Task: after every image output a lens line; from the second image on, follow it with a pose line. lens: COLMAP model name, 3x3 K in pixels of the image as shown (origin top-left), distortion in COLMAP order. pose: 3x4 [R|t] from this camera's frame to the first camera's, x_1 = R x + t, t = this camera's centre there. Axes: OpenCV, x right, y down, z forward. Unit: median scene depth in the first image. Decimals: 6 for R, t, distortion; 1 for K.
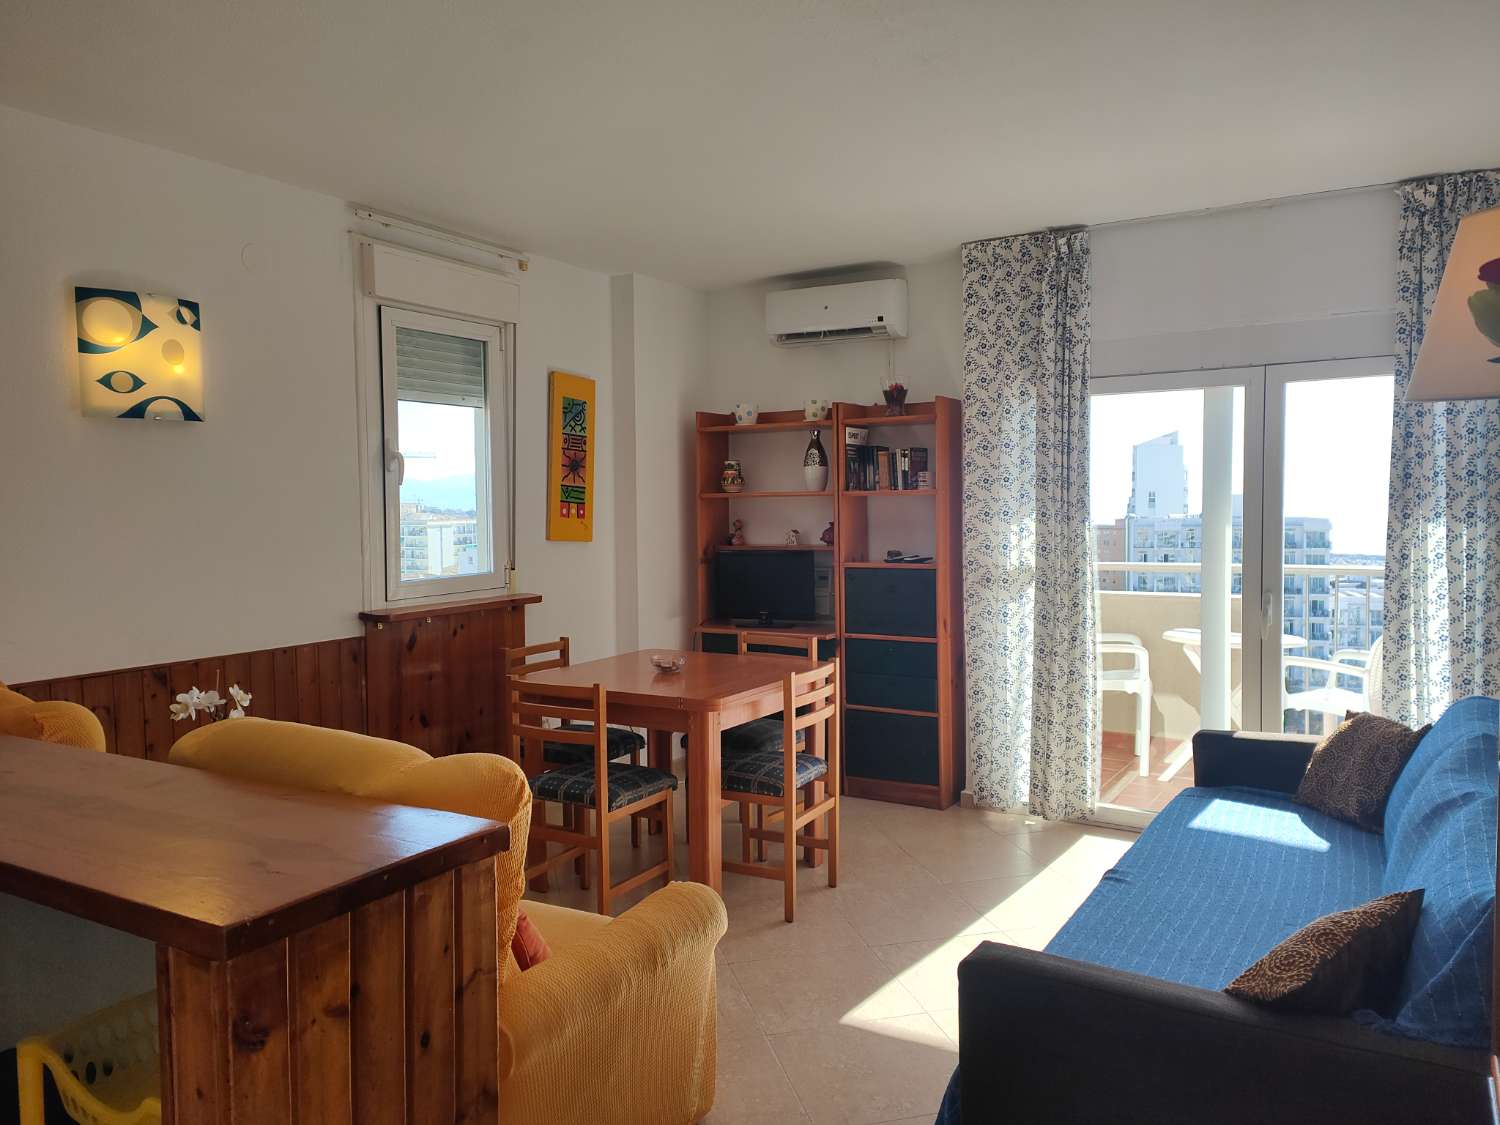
lens RADIAL K [[1073.4, 0, 778.1], [0, 1073.4, 554.8], [0, 0, 1]] dist [0.073277, -0.080509]
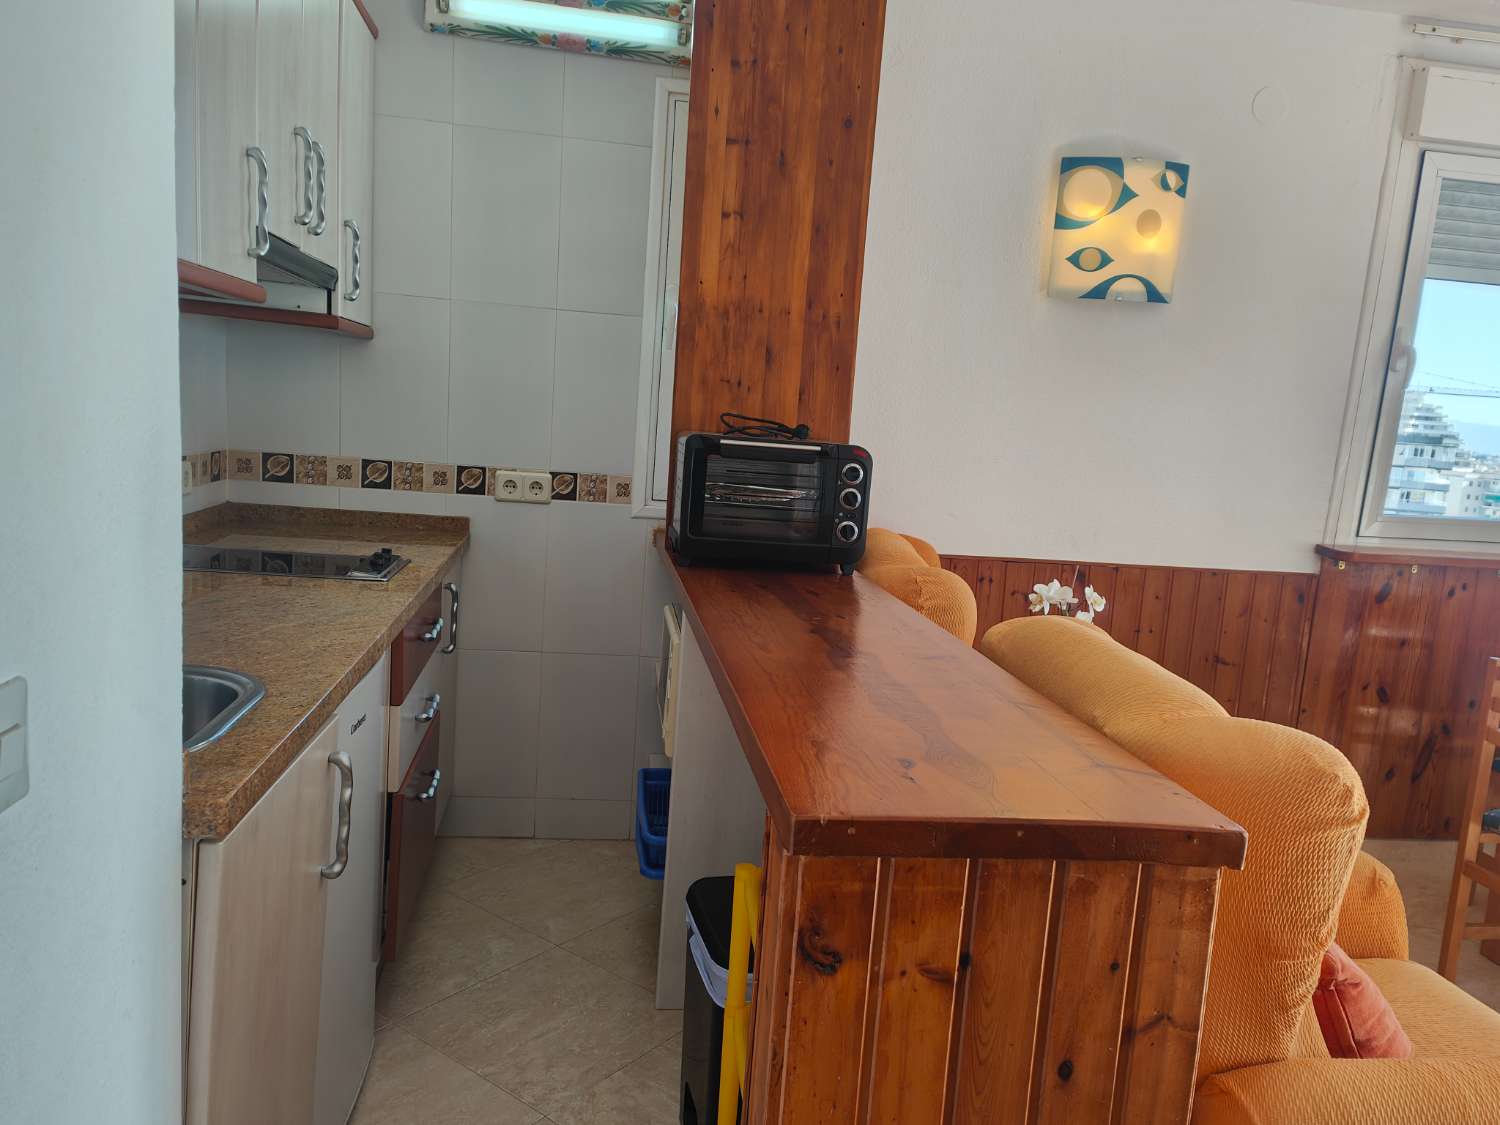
lens RADIAL K [[1128.2, 0, 752.6], [0, 1128.2, 587.4], [0, 0, 1]] dist [0.067114, 0.006585]
pose [[0.604627, 0.178024, -0.776359, 0.035294], [-0.115553, 0.983996, 0.135644, 0.018697], [0.788082, 0.007696, 0.615522, 0.142960]]
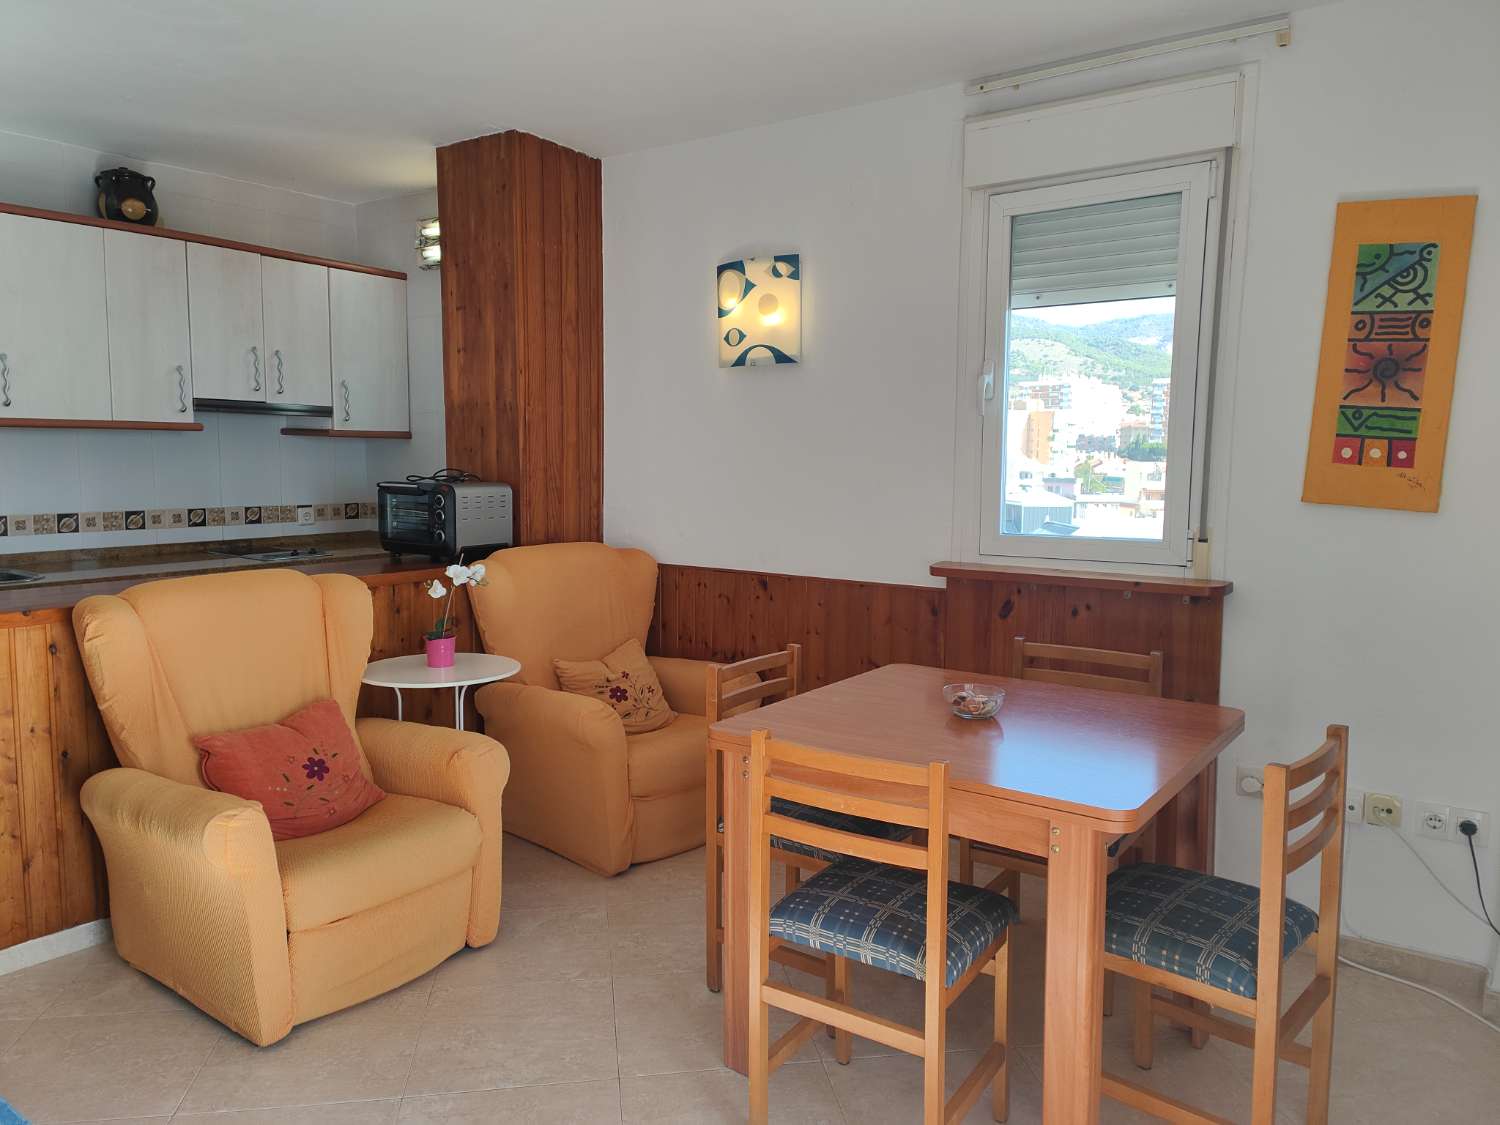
lens RADIAL K [[1084.0, 0, 750.0], [0, 1084.0, 562.5], [0, 0, 1]] dist [0.042104, 0.002807]
pose [[-0.107911, 0.113859, -0.987619, 0.558650], [-0.055034, 0.991213, 0.120286, -0.048460], [0.992636, 0.067333, -0.100697, 1.018242]]
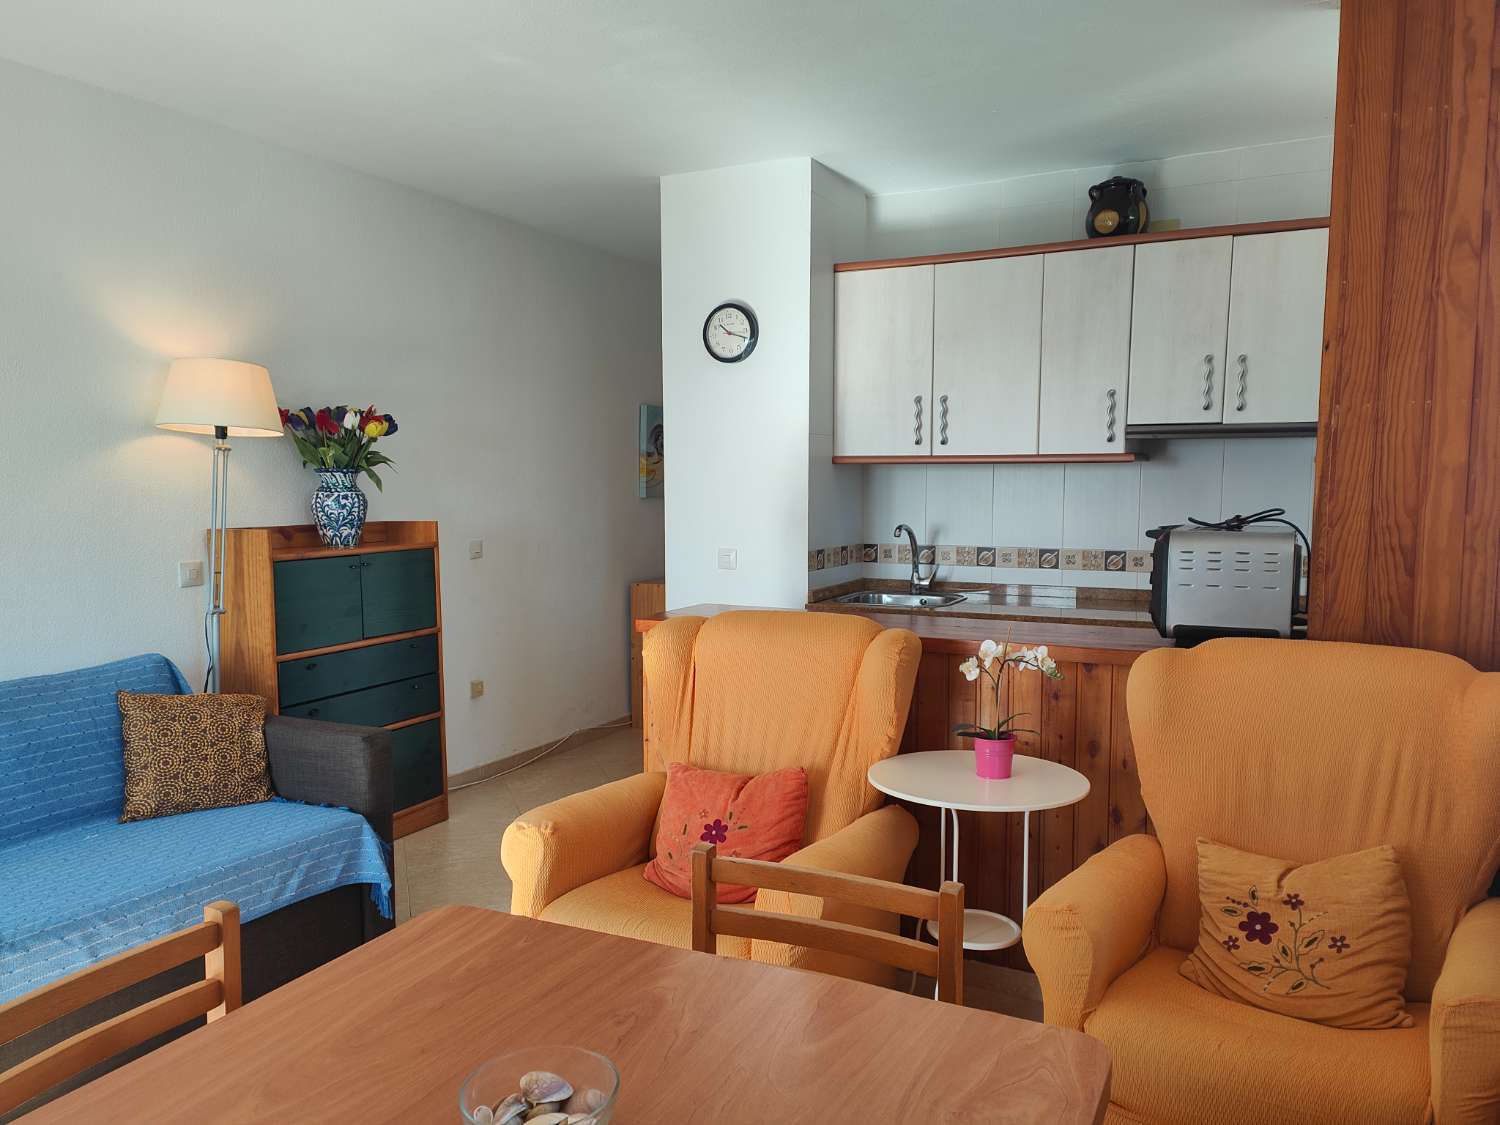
lens RADIAL K [[1128.2, 0, 752.6], [0, 1128.2, 587.4], [0, 0, 1]] dist [0.067114, 0.006585]
pose [[-0.997868, 0.015429, -0.063411, -0.140200], [0.006098, 0.989445, 0.144781, -0.054799], [0.064976, 0.144086, -0.987430, 1.348366]]
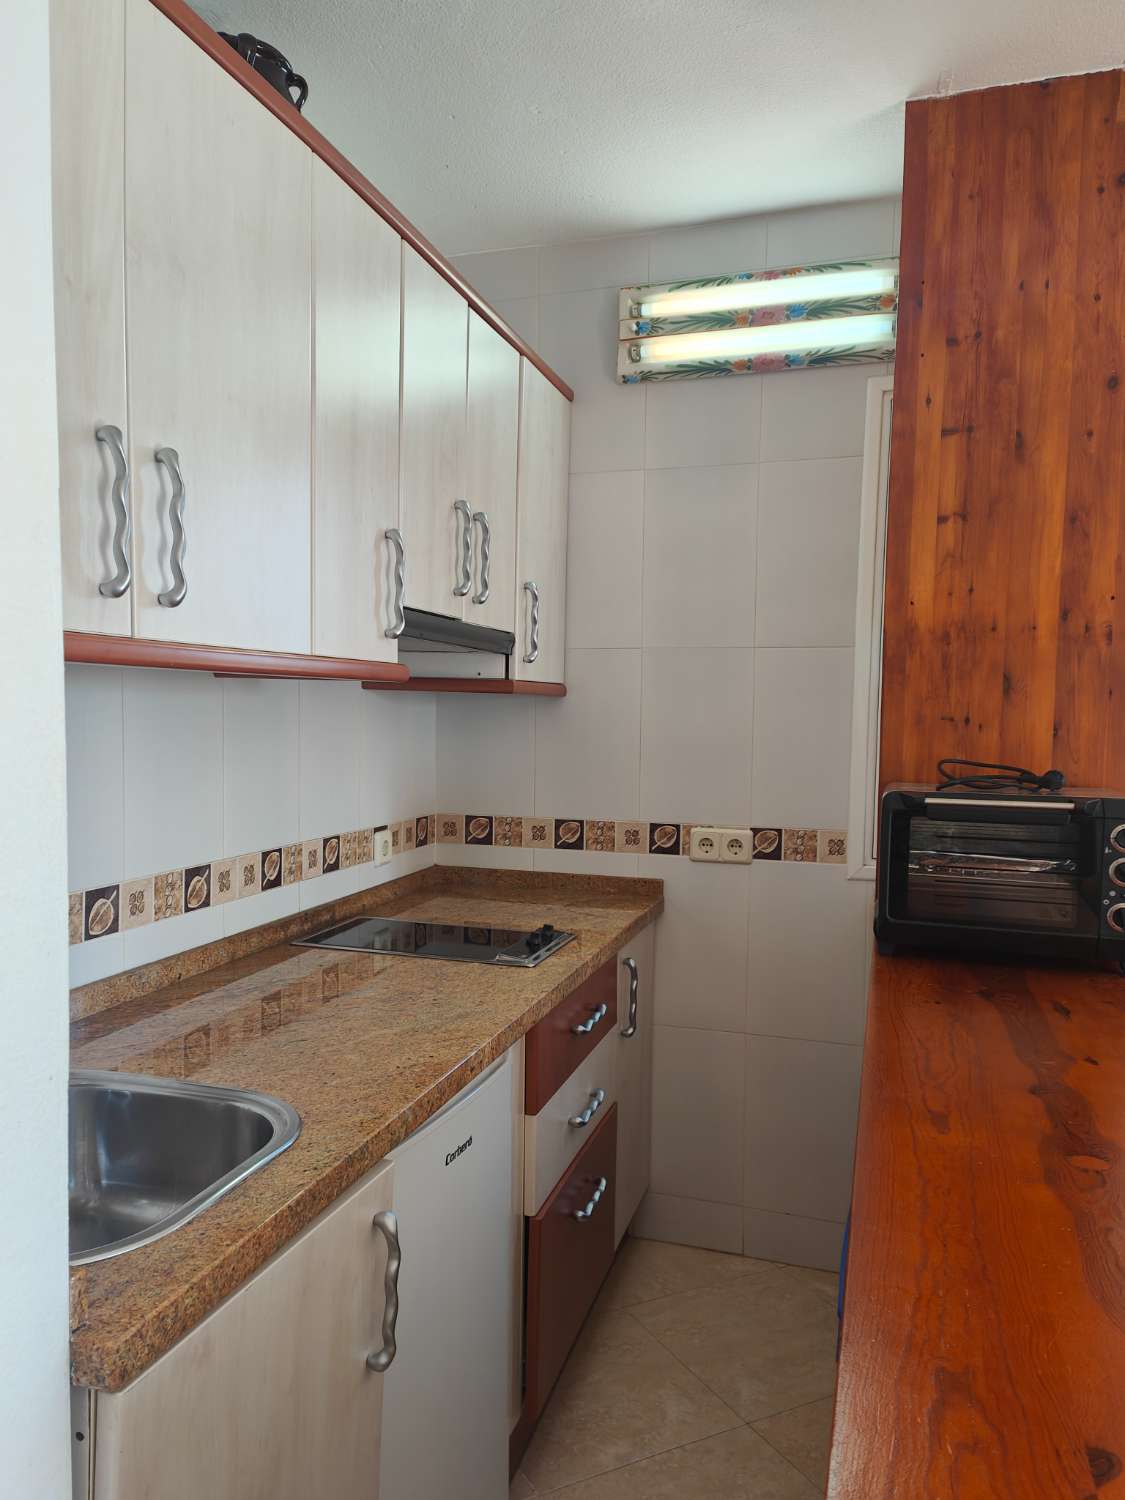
lens RADIAL K [[1122.9, 0, 522.8], [0, 1122.9, 781.9], [0, 0, 1]] dist [0.063773, 0.003561]
pose [[0.192118, 0.078077, -0.978261, -0.032466], [-0.058913, 0.995950, 0.067919, -0.006152], [0.979602, 0.044584, 0.195940, 0.250117]]
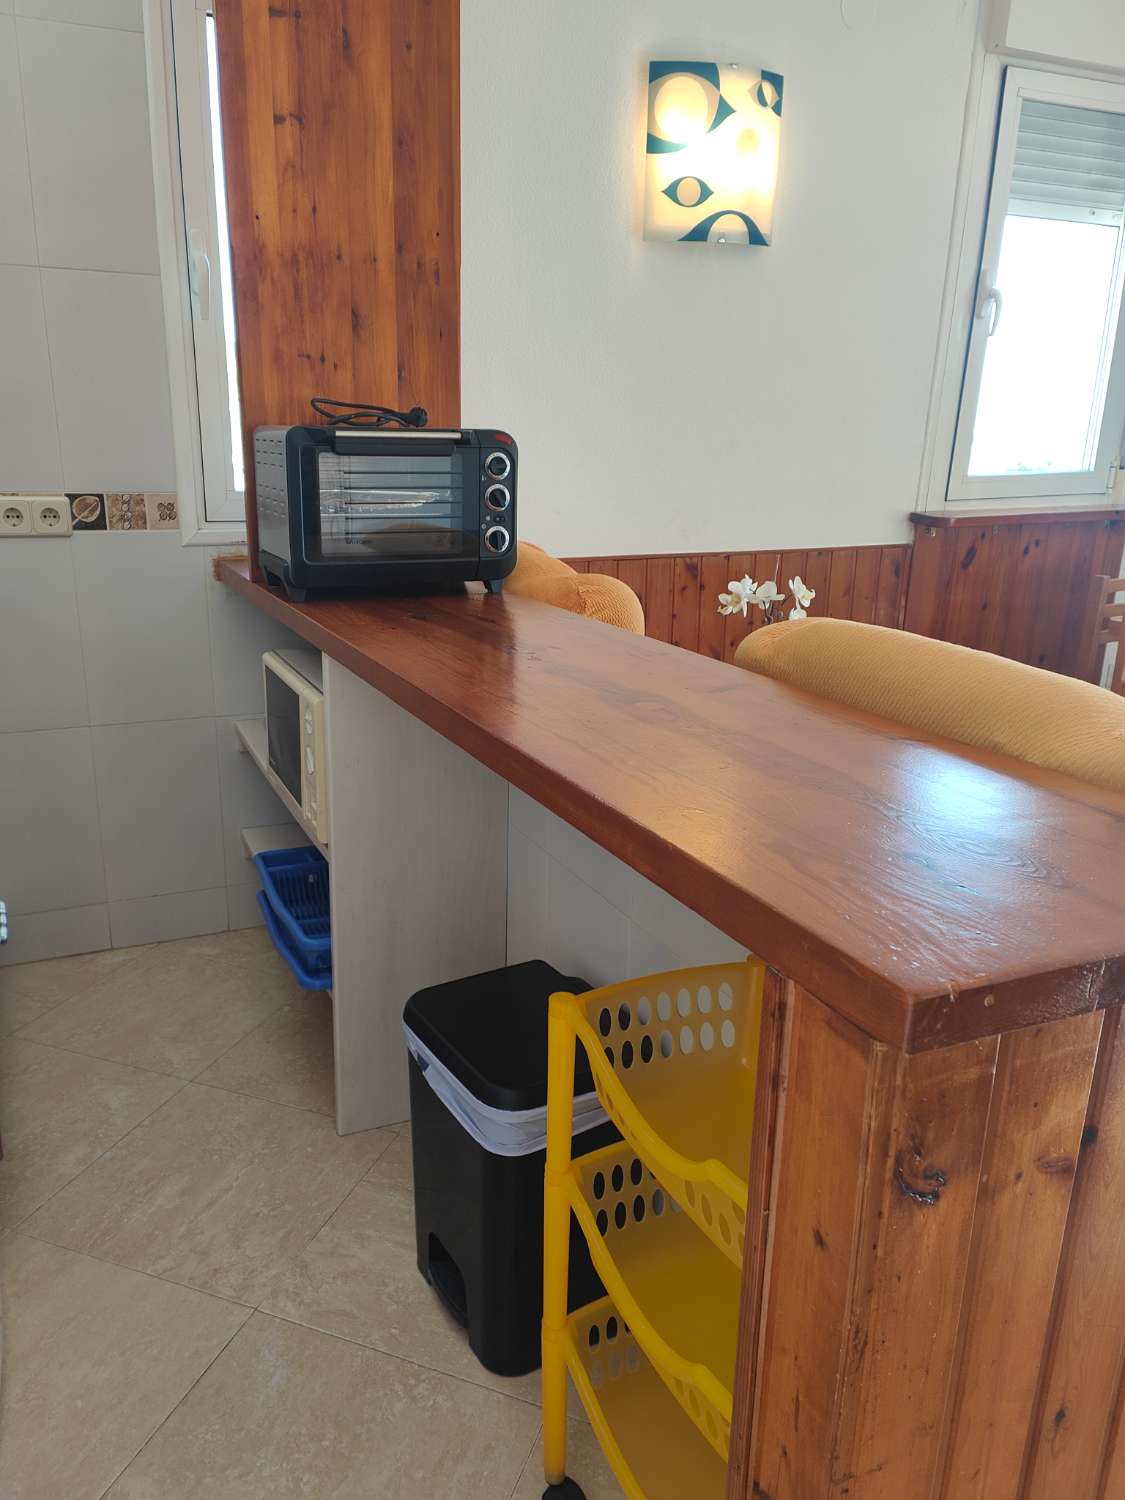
lens RADIAL K [[1123.5, 0, 509.6], [0, 1123.5, 766.2], [0, 0, 1]] dist [0.107100, -0.092625]
pose [[0.797096, 0.192878, -0.572220, -0.120164], [-0.049172, 0.965201, 0.256844, 0.035829], [0.601847, -0.176592, 0.778842, 0.157984]]
